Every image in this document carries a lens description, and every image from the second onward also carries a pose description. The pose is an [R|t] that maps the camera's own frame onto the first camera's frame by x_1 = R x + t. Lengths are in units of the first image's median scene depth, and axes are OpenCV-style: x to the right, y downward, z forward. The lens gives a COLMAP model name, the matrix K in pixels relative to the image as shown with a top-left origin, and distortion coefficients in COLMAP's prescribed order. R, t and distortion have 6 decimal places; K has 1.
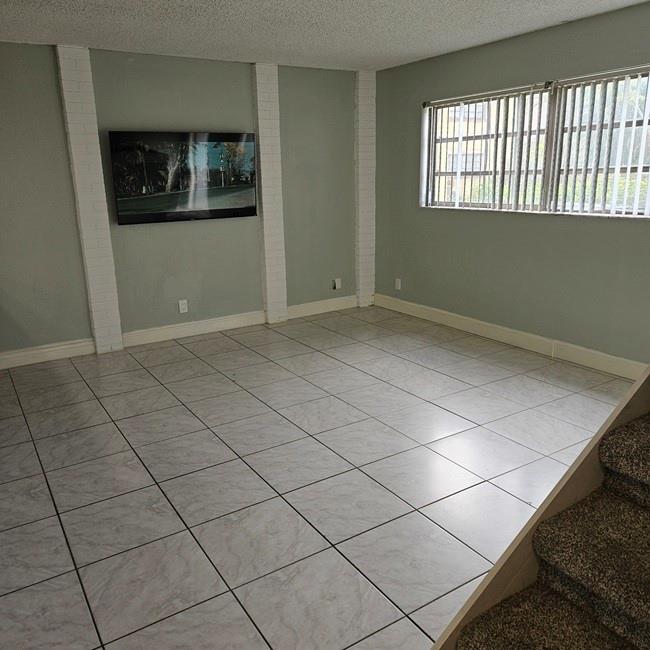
lens RADIAL K [[574.2, 0, 323.9], [0, 574.2, 313.7], [0, 0, 1]] dist [0.047179, -0.082871]
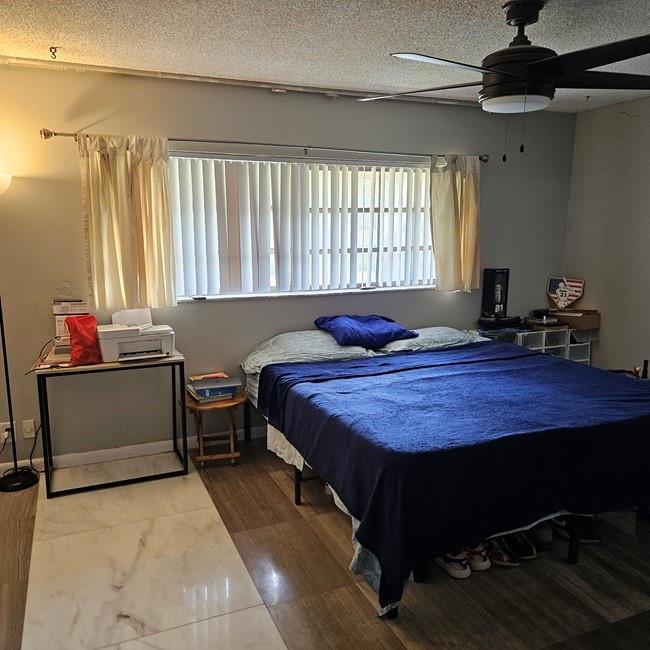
lens RADIAL K [[554.6, 0, 310.2], [0, 554.6, 325.6], [0, 0, 1]] dist [0.070761, -0.114651]
pose [[0.181656, -0.117884, 0.976271, -0.593656], [0.255991, 0.964228, 0.068798, -0.215241], [-0.949458, 0.237419, 0.205335, 0.944378]]
